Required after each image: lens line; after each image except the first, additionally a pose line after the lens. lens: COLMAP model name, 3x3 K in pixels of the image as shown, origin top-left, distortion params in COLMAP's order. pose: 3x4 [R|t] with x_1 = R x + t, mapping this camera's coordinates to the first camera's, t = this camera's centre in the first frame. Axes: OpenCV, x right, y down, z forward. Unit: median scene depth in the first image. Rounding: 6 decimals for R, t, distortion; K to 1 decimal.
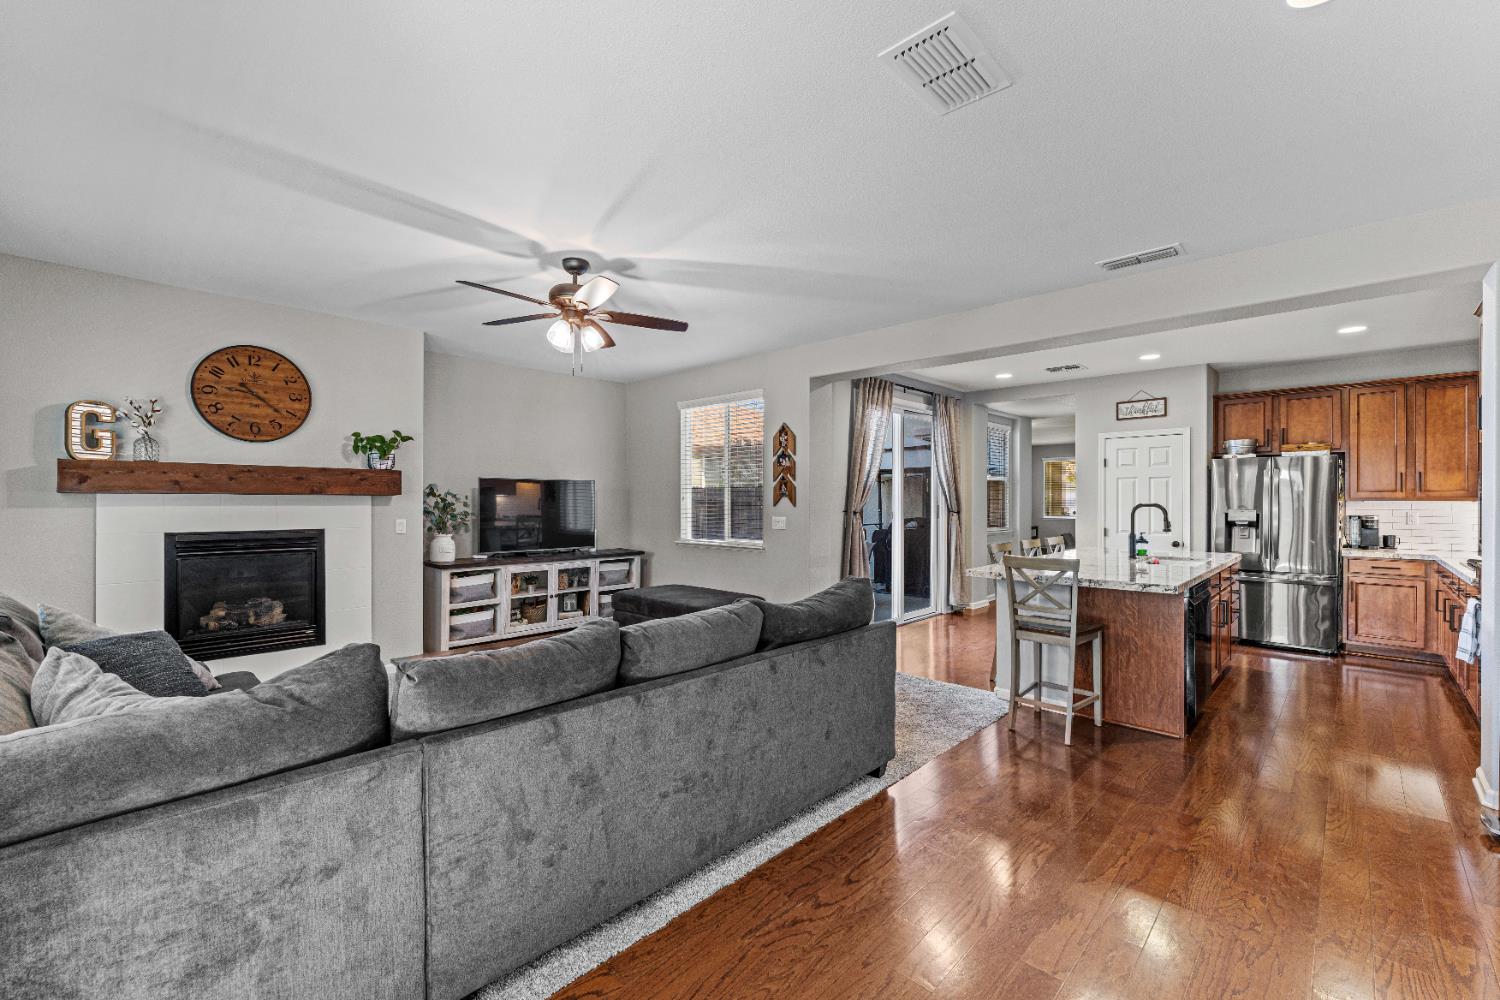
lens RADIAL K [[643.0, 0, 748.4], [0, 643.0, 500.1], [0, 0, 1]] dist [0.001924, 0.001248]
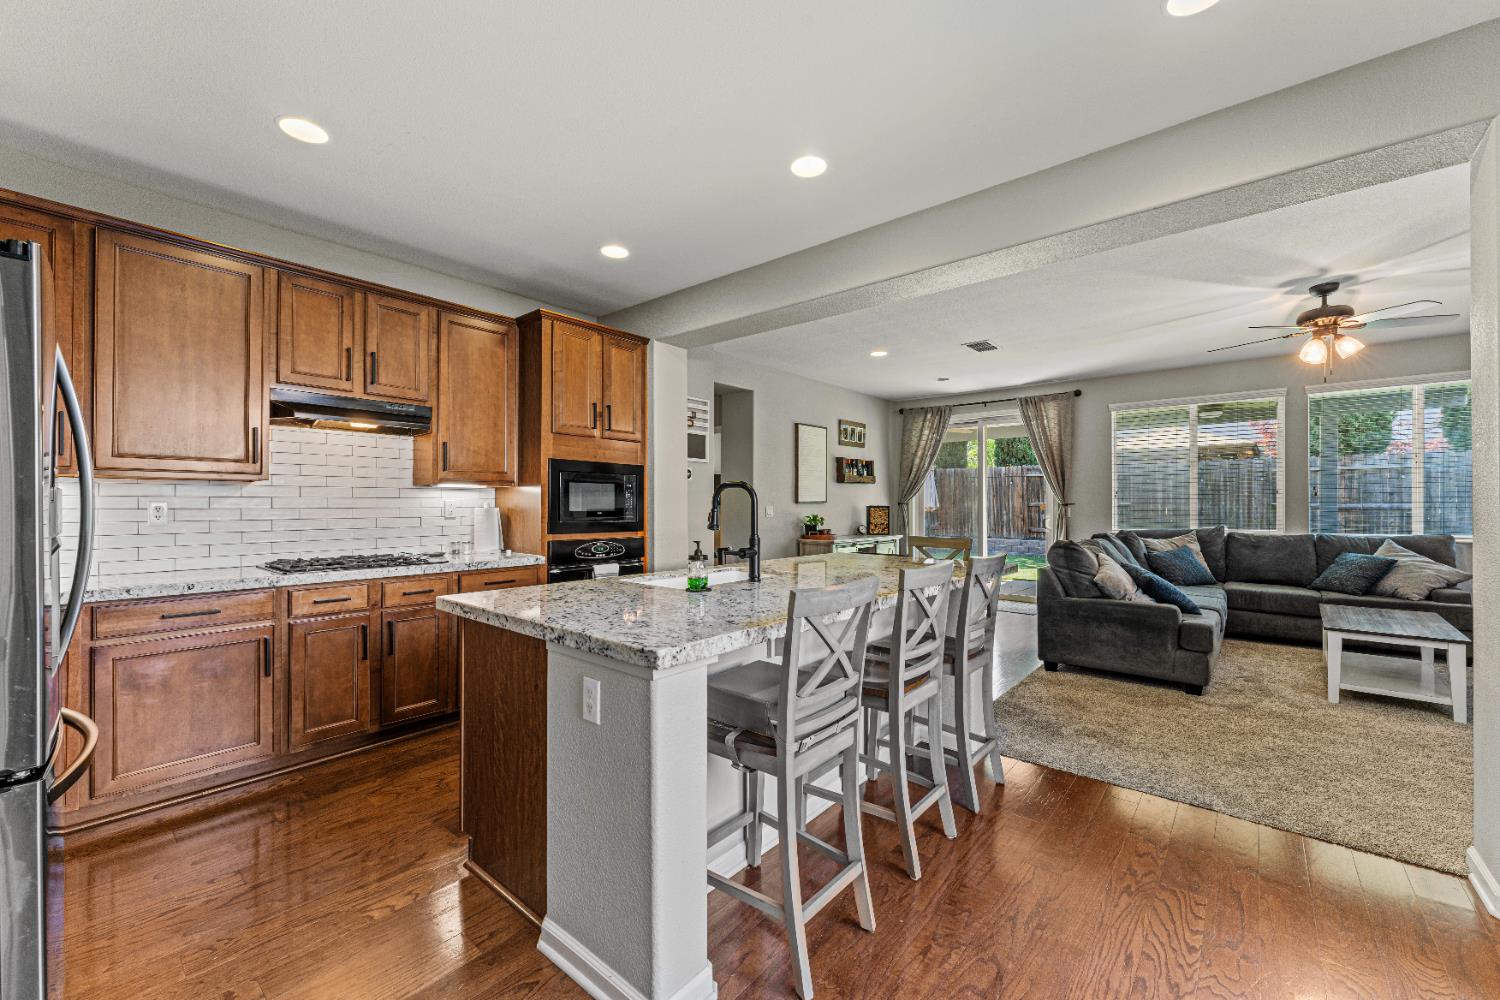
lens RADIAL K [[598.9, 0, 748.9], [0, 598.9, 497.9], [0, 0, 1]] dist [0.000758, 0.000503]
pose [[-0.998190, -0.003632, -0.060023, 0.543926], [-0.002932, 0.999927, -0.011739, 0.022253], [0.060061, -0.011542, -0.998128, 1.296605]]
